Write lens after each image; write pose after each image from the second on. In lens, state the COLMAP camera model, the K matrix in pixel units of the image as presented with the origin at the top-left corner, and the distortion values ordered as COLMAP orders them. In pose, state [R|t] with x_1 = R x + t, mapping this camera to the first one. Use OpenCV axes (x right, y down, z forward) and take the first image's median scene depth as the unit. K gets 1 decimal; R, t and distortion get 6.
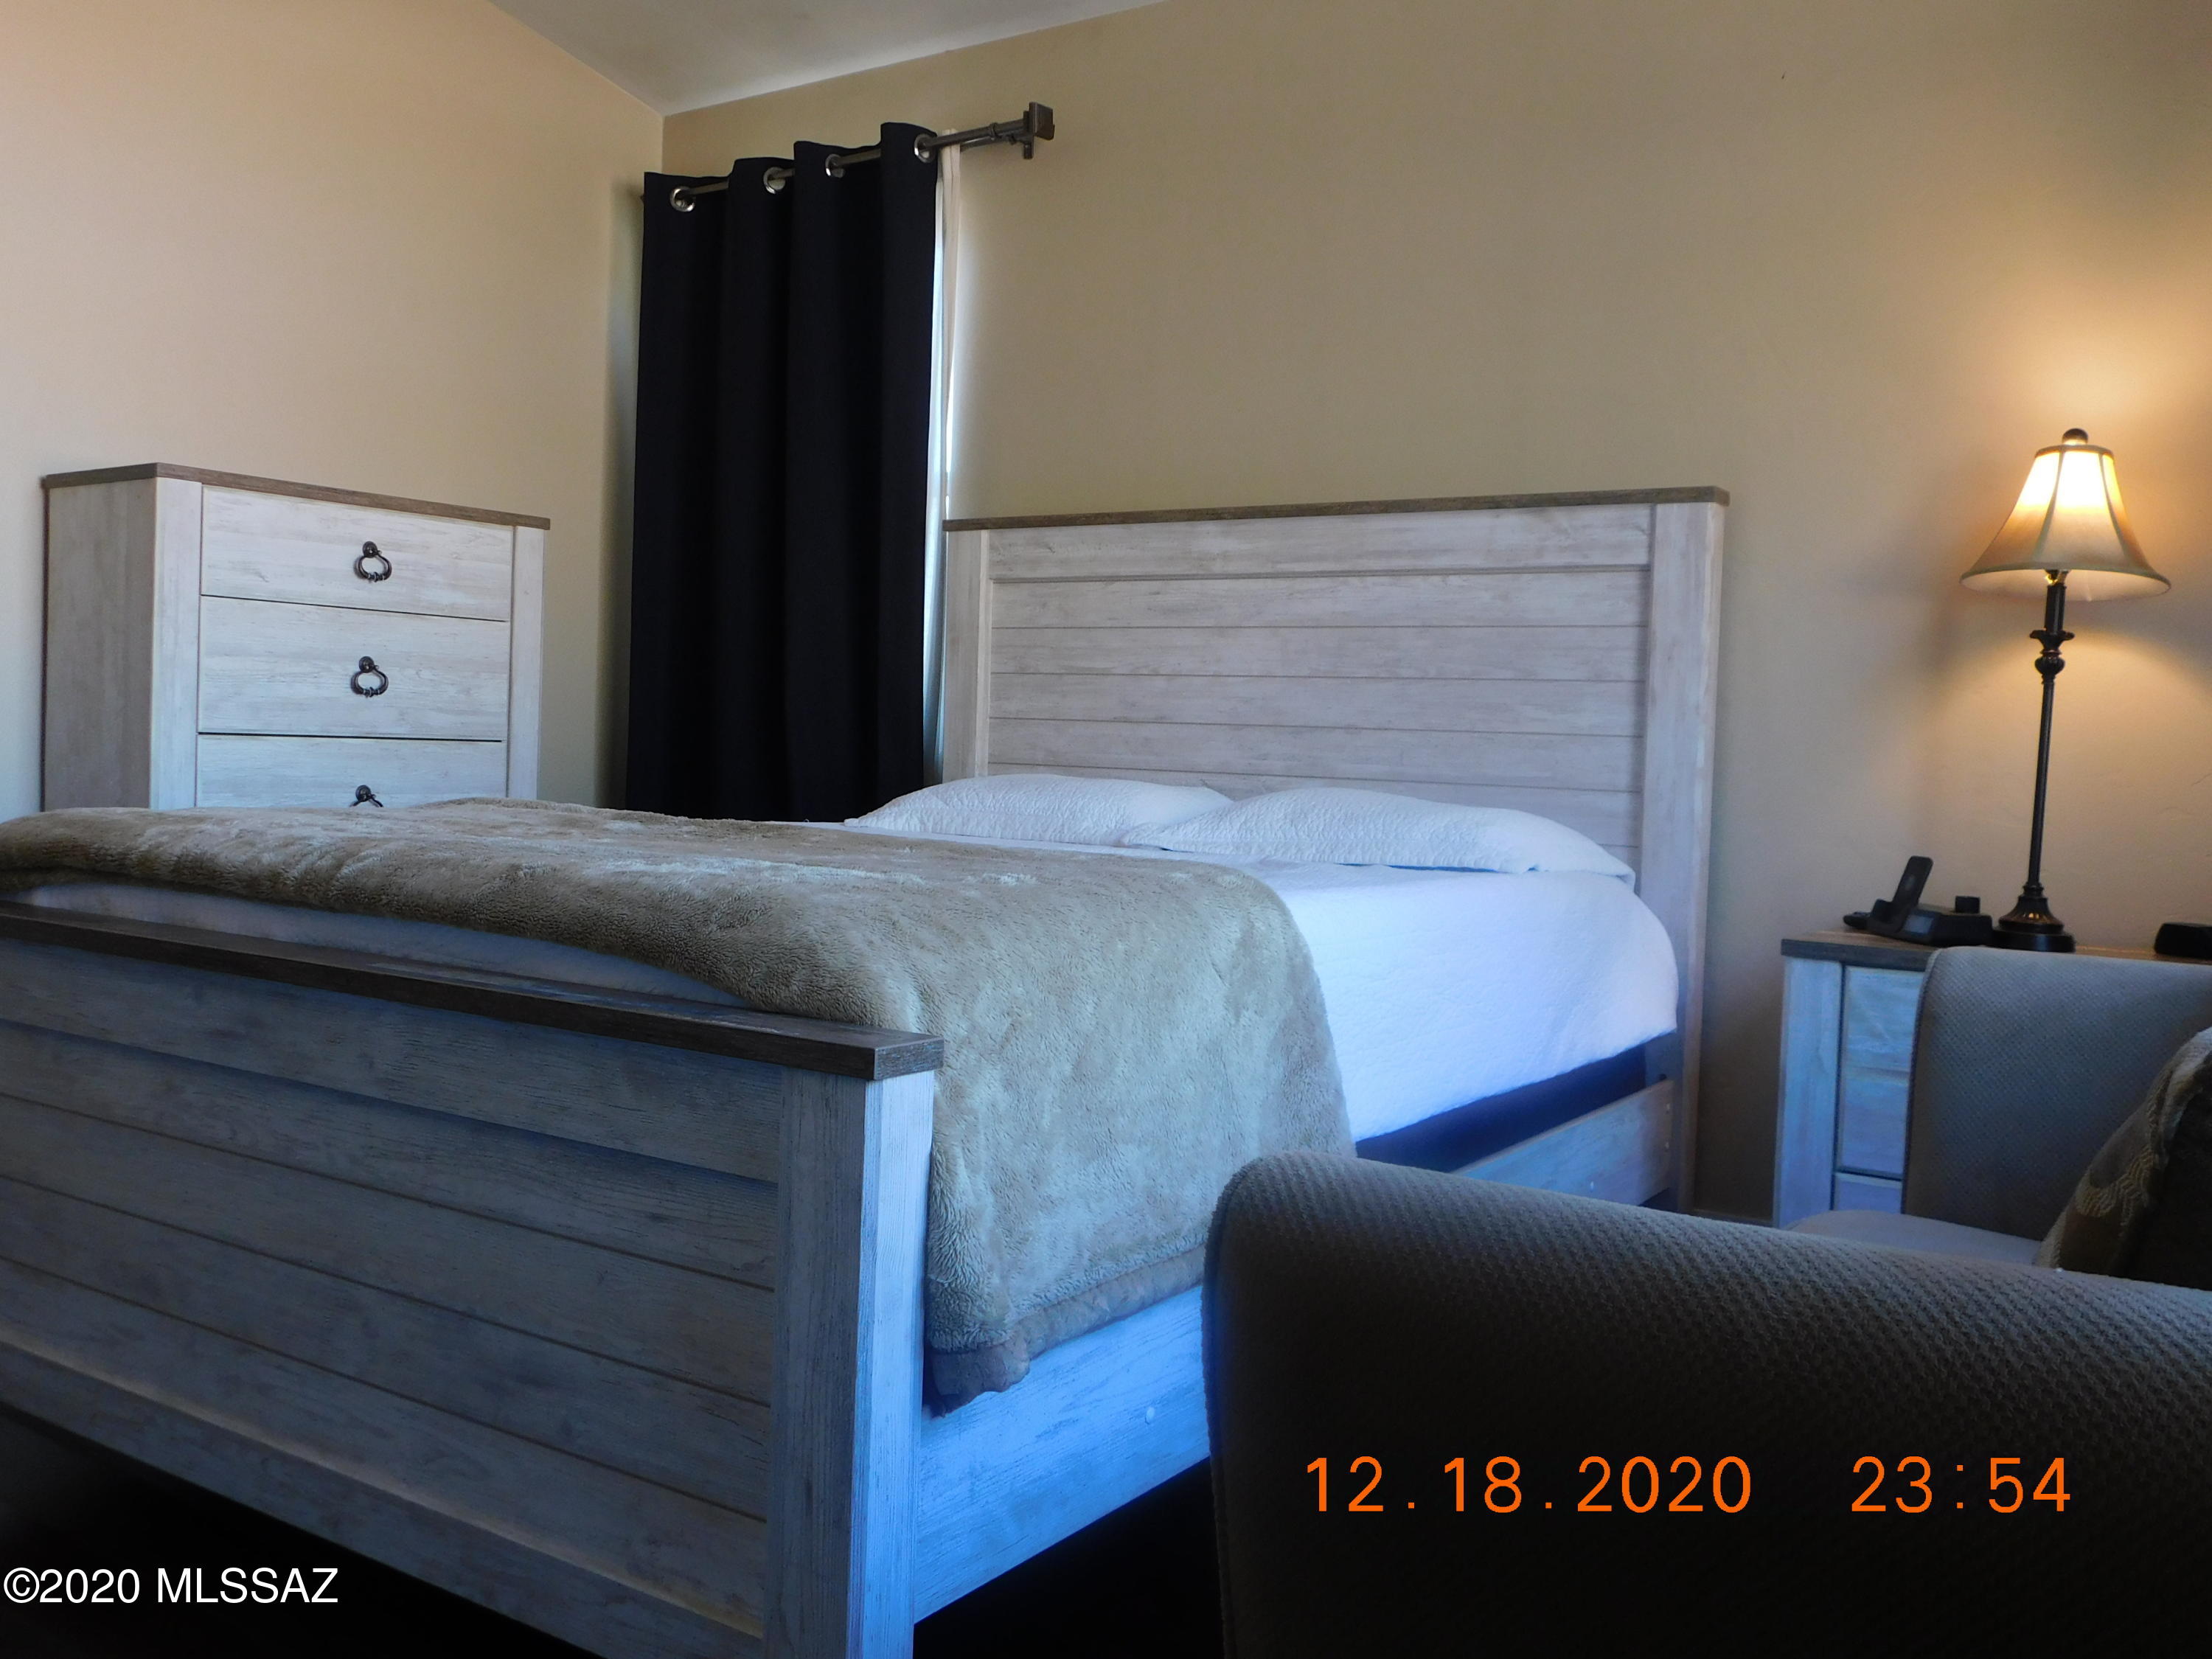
lens RADIAL K [[1921.6, 0, 1102.3], [0, 1921.6, 826.6], [0, 0, 1]] dist [-0.018176, 0.016986]
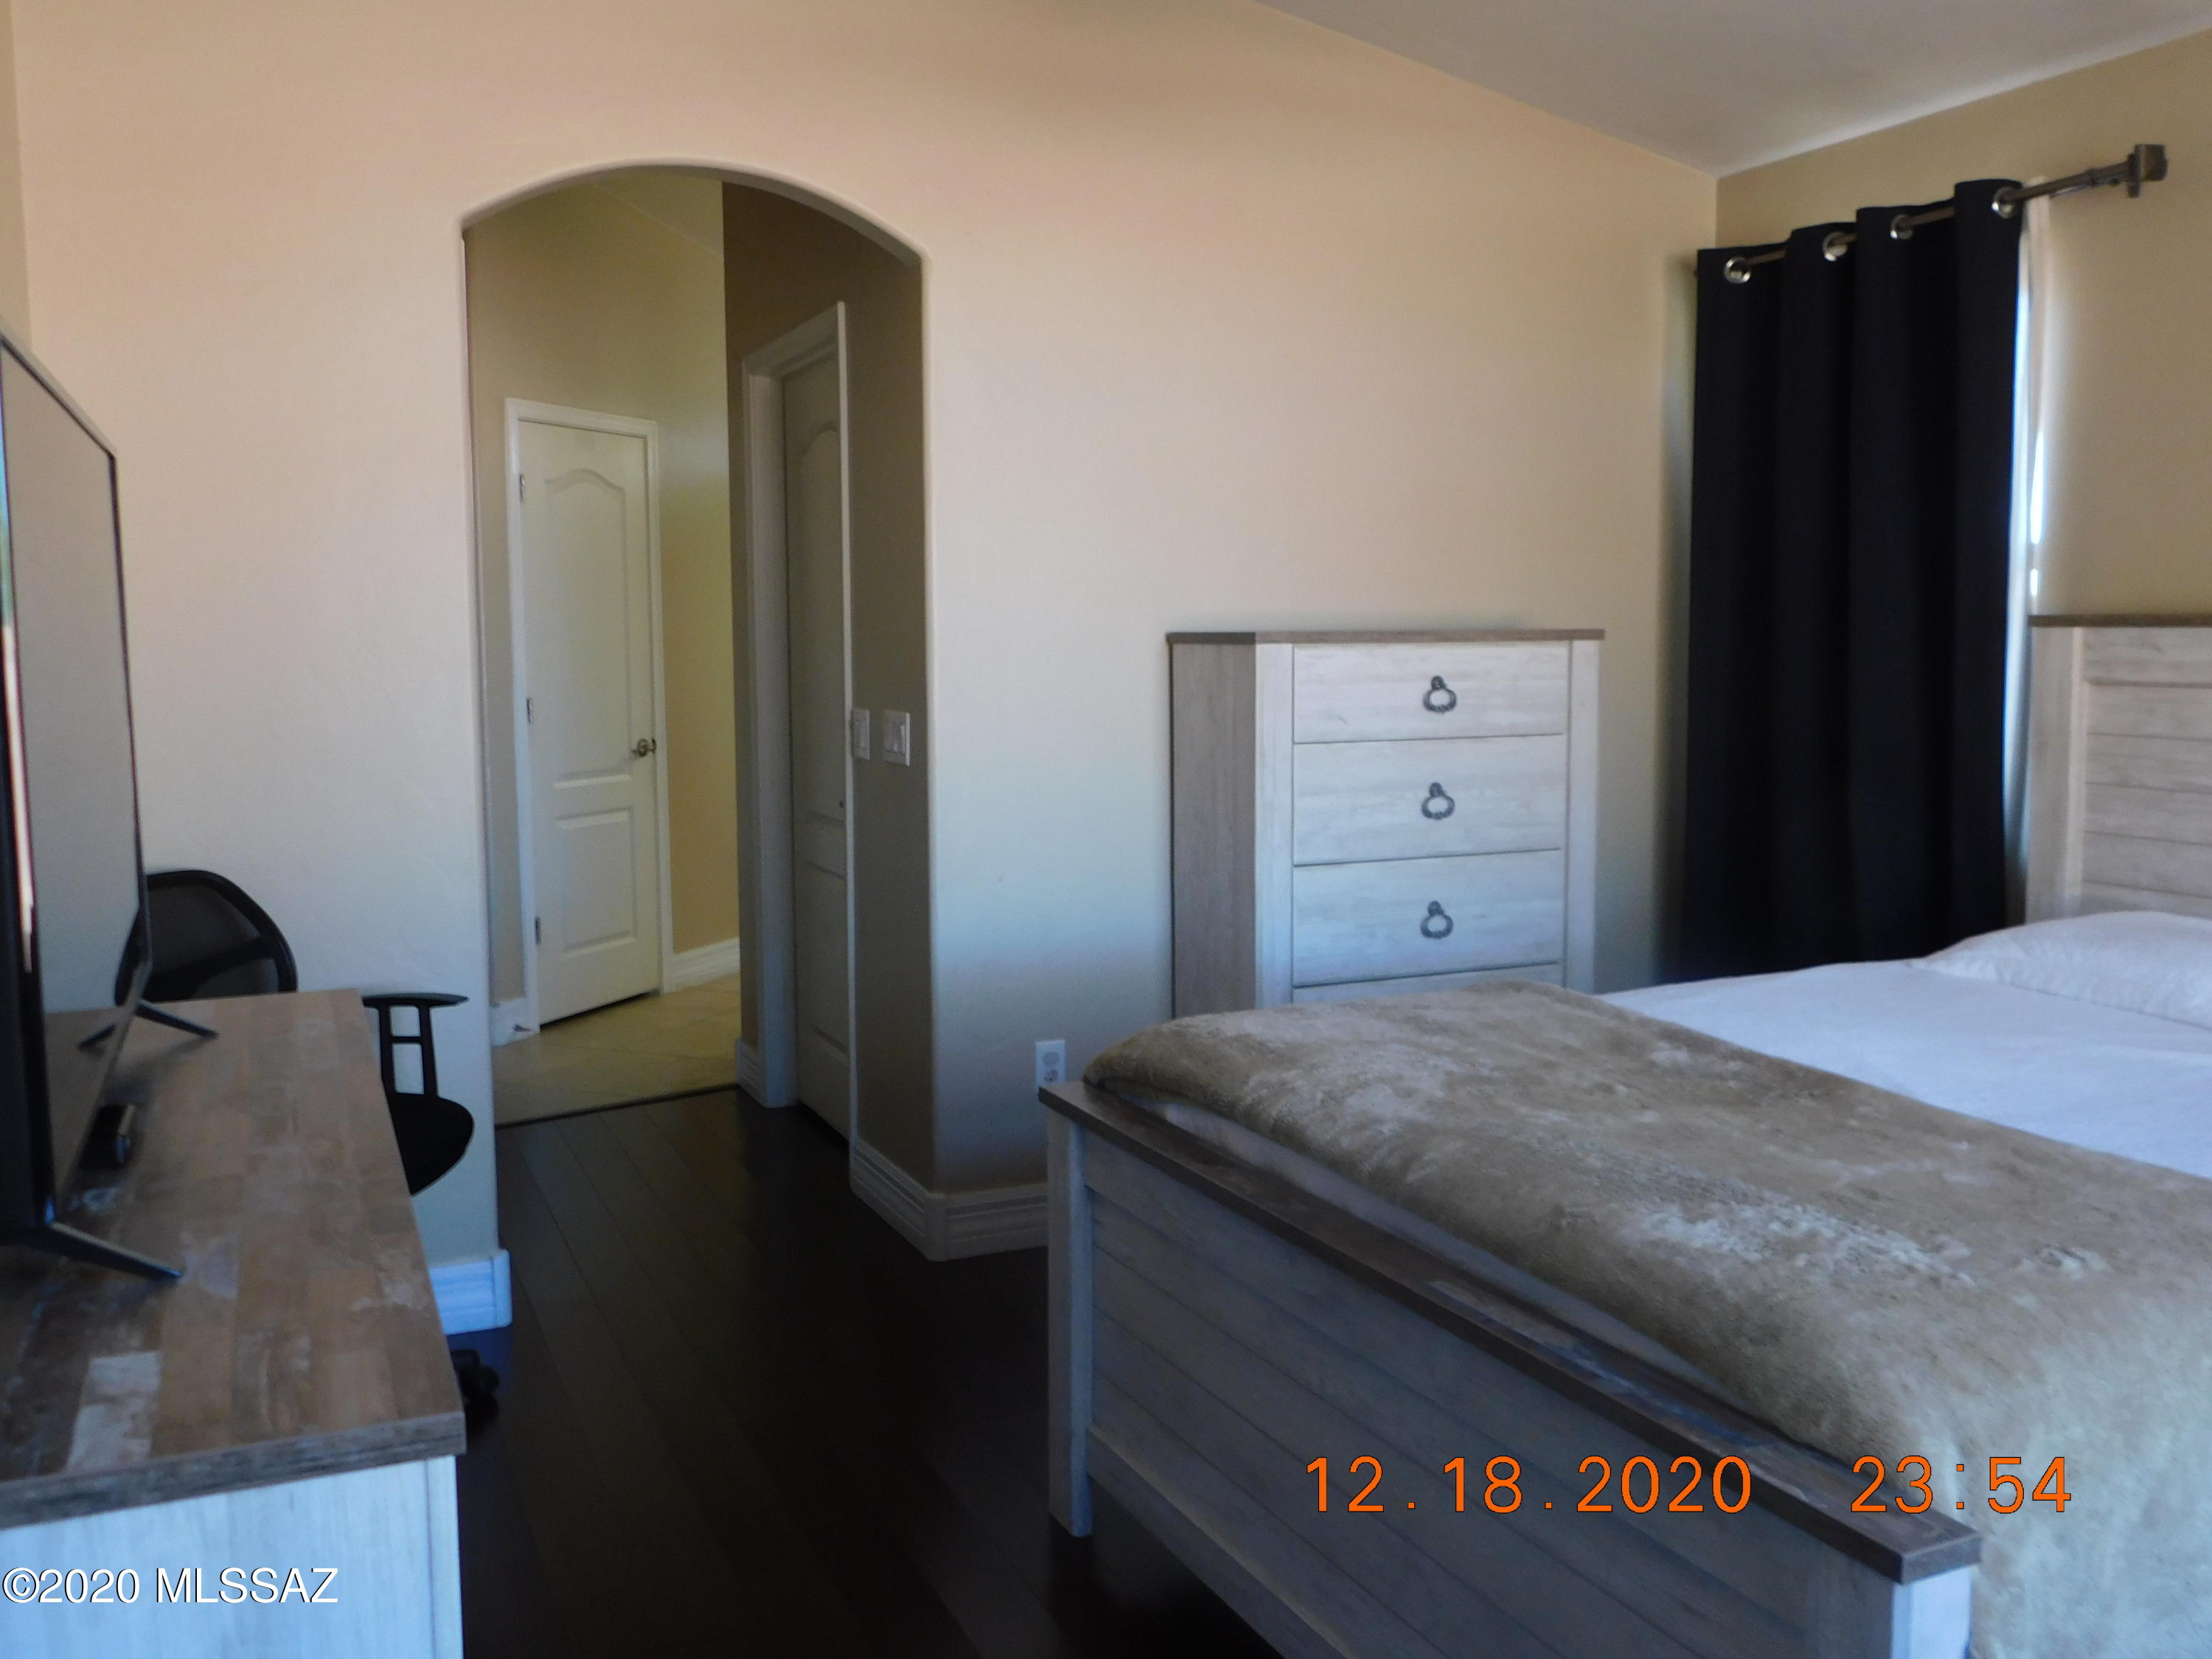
lens RADIAL K [[1921.6, 0, 1105.1], [0, 1921.6, 830.1], [0, 0, 1]] dist [-0.018176, 0.016986]
pose [[0.856448, 0.006849, -0.516189, 0.013510], [0.018893, 0.998826, 0.044601, -0.113599], [0.515888, -0.047951, 0.855313, -0.017457]]
